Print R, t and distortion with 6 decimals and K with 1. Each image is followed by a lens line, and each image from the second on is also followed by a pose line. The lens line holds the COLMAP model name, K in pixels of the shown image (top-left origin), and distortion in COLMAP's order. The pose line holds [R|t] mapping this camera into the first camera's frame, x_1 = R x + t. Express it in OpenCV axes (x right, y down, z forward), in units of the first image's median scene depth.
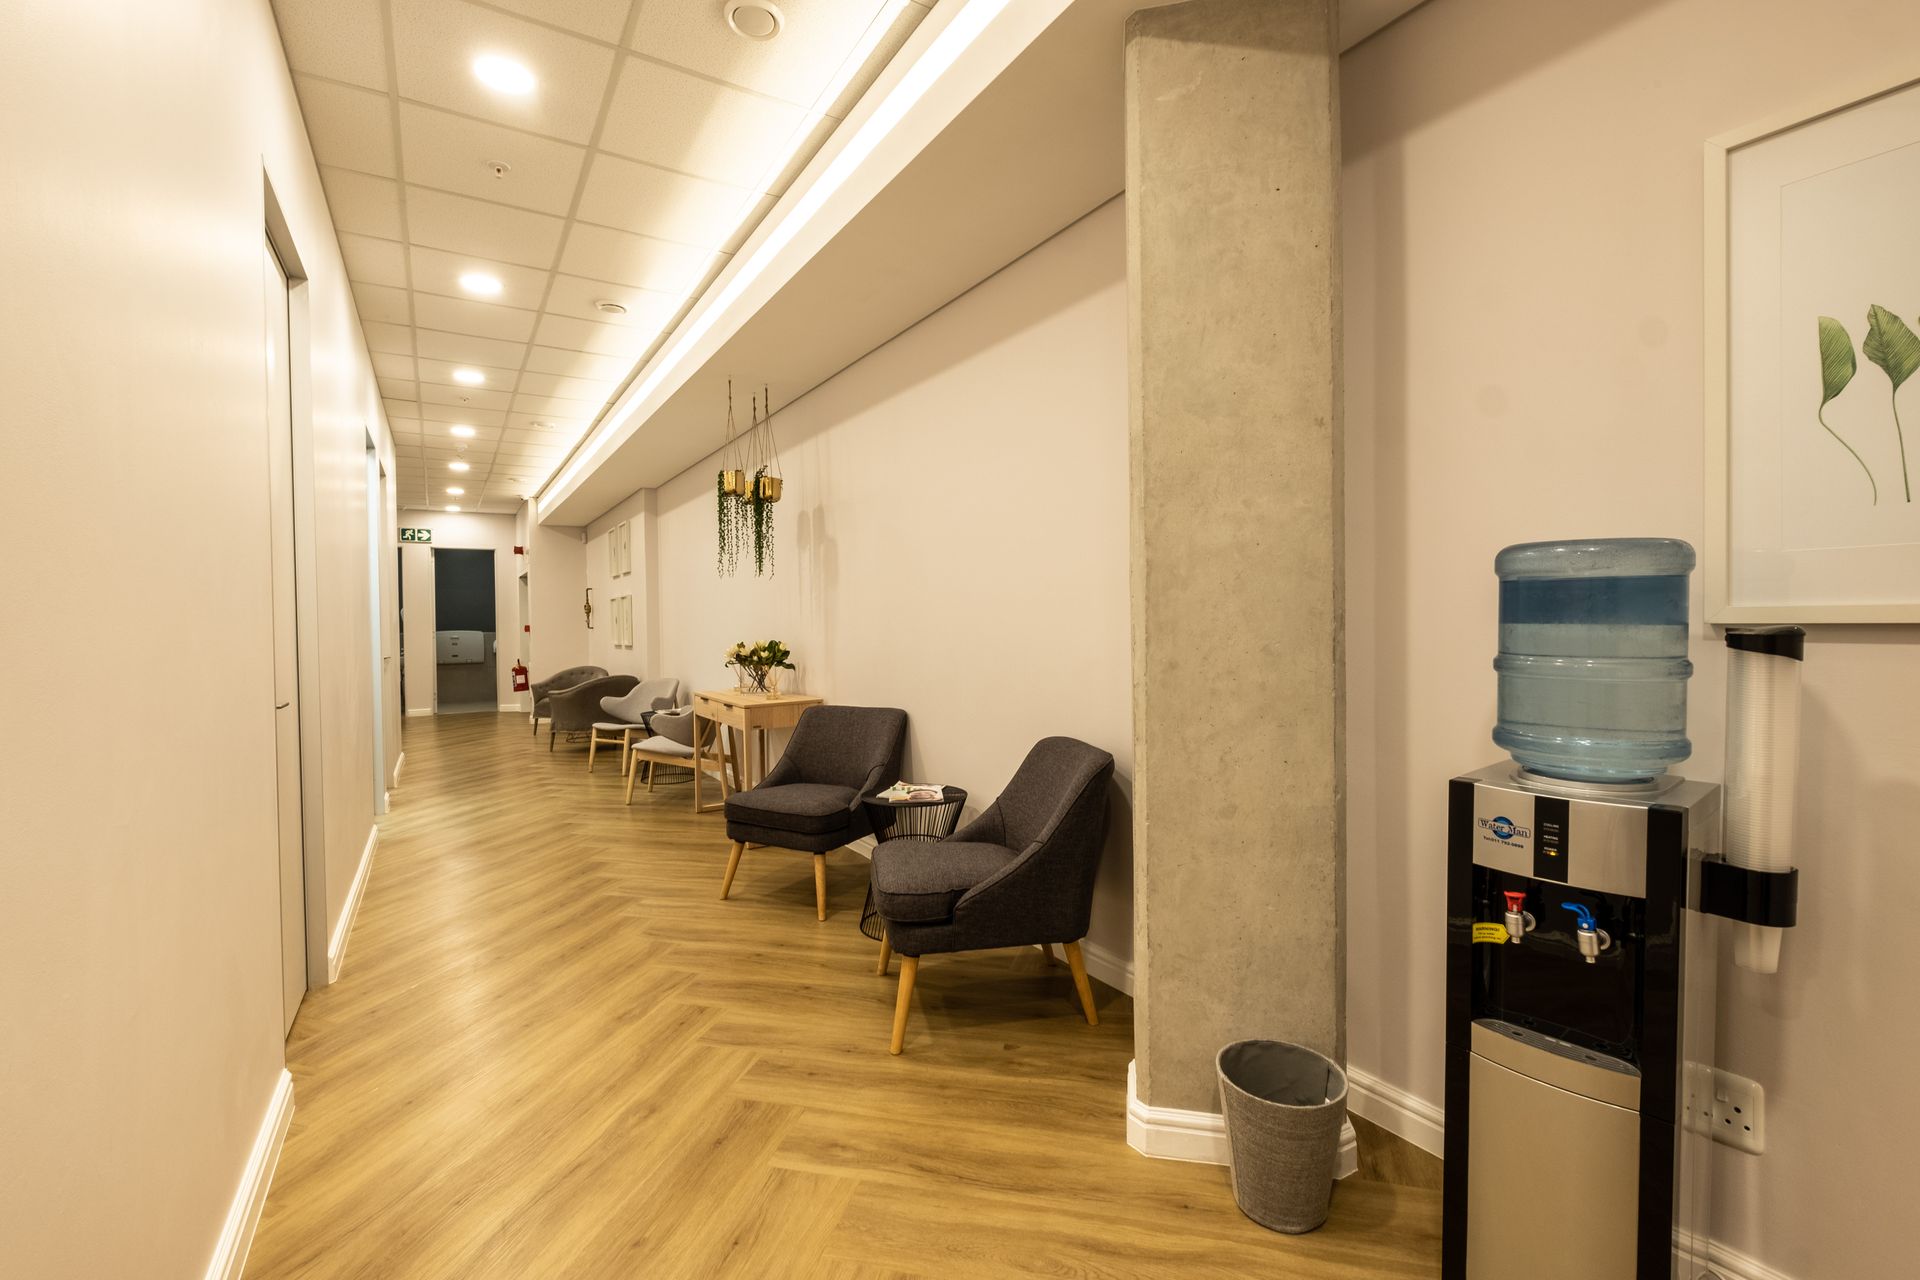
lens RADIAL K [[844.3, 0, 957.6], [0, 844.3, 630.8], [0, 0, 1]] dist [-0.000771, 0.000170]
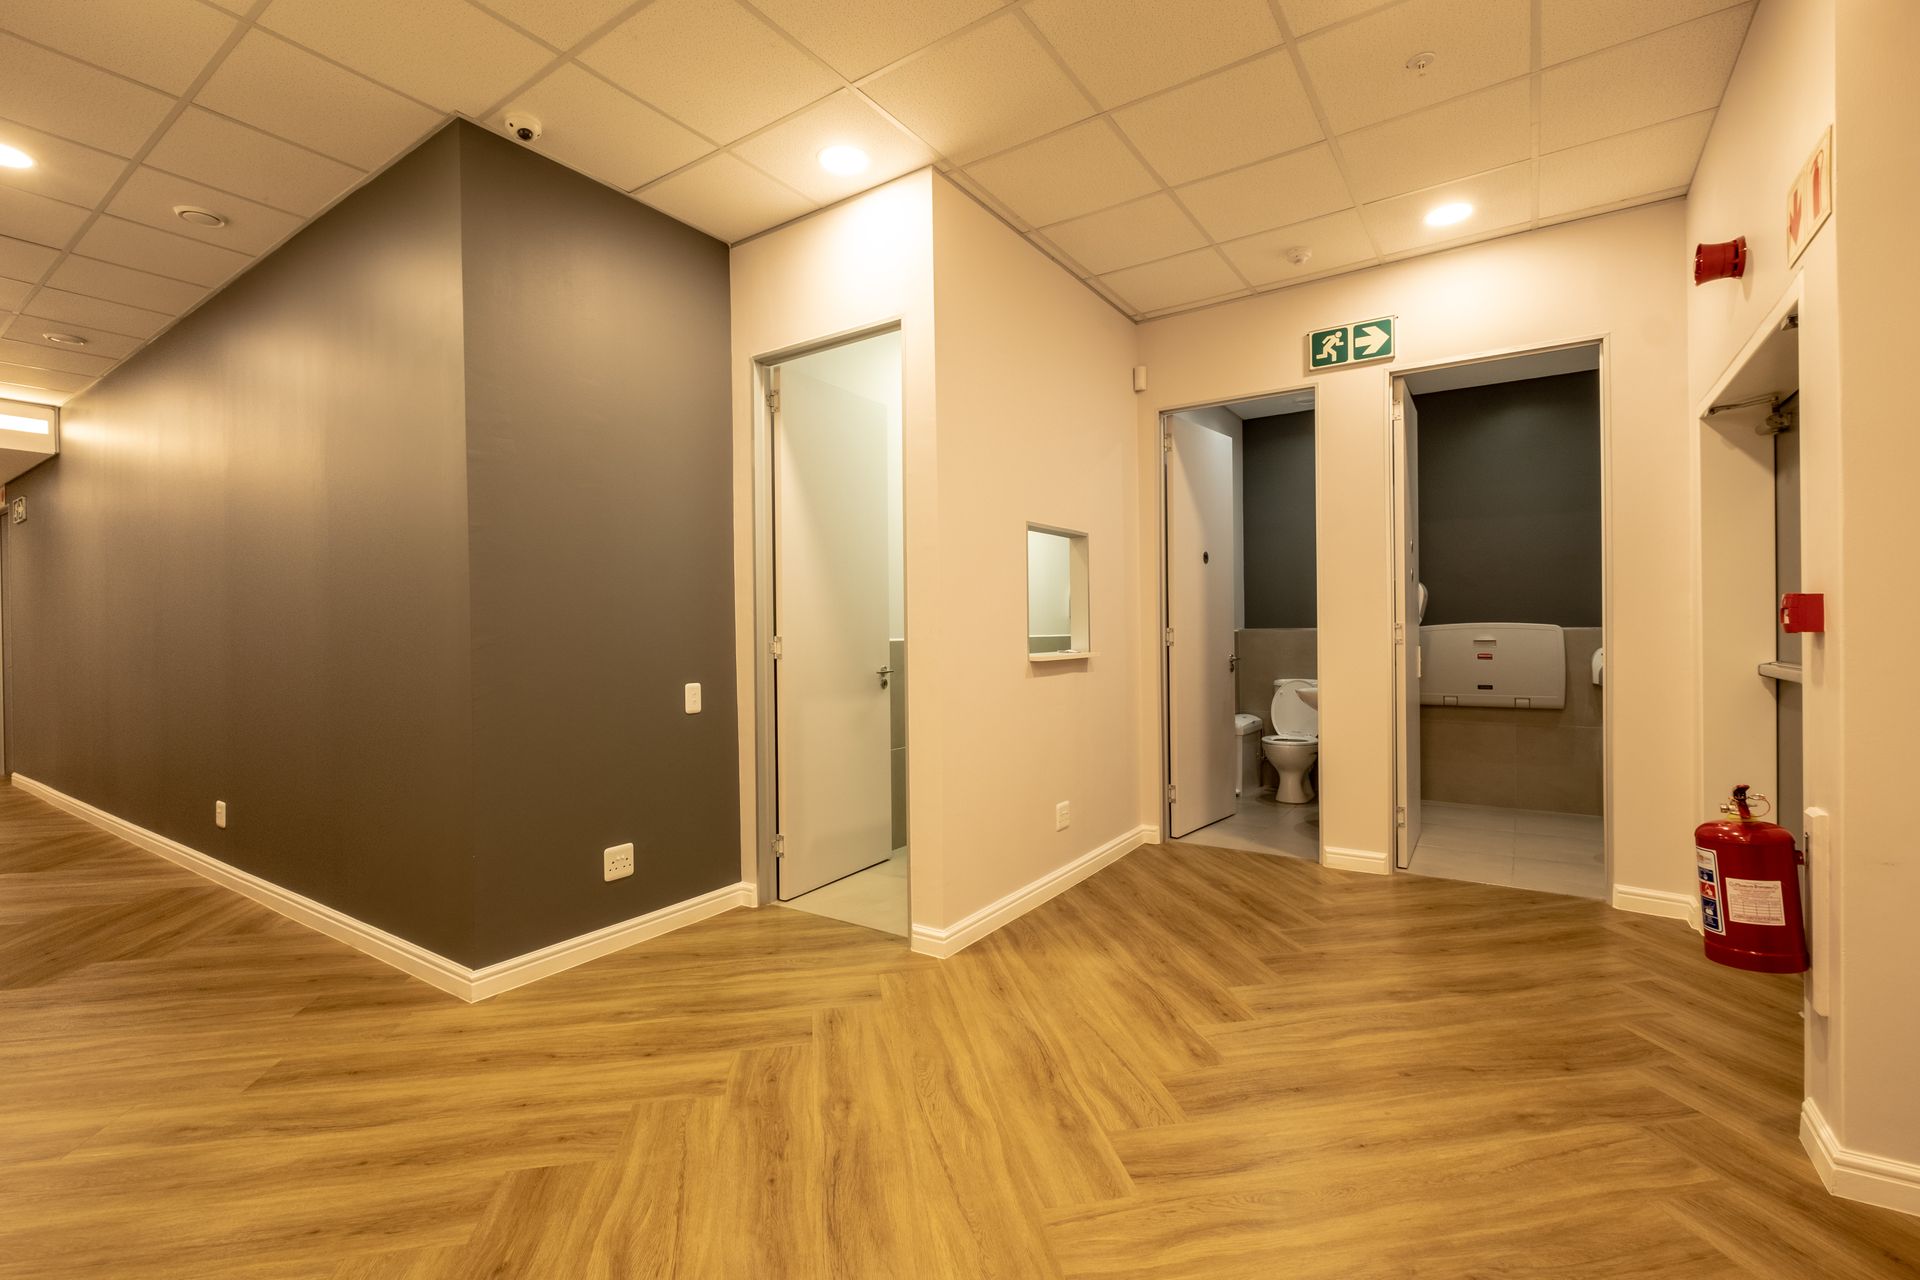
lens RADIAL K [[844.3, 0, 957.6], [0, 844.3, 630.8], [0, 0, 1]] dist [-0.000771, 0.000170]
pose [[0.405742, 0.012484, -0.913902, -0.388406], [-0.003063, 0.999920, 0.012299, -0.000193], [0.913982, -0.002191, 0.405748, 0.710080]]
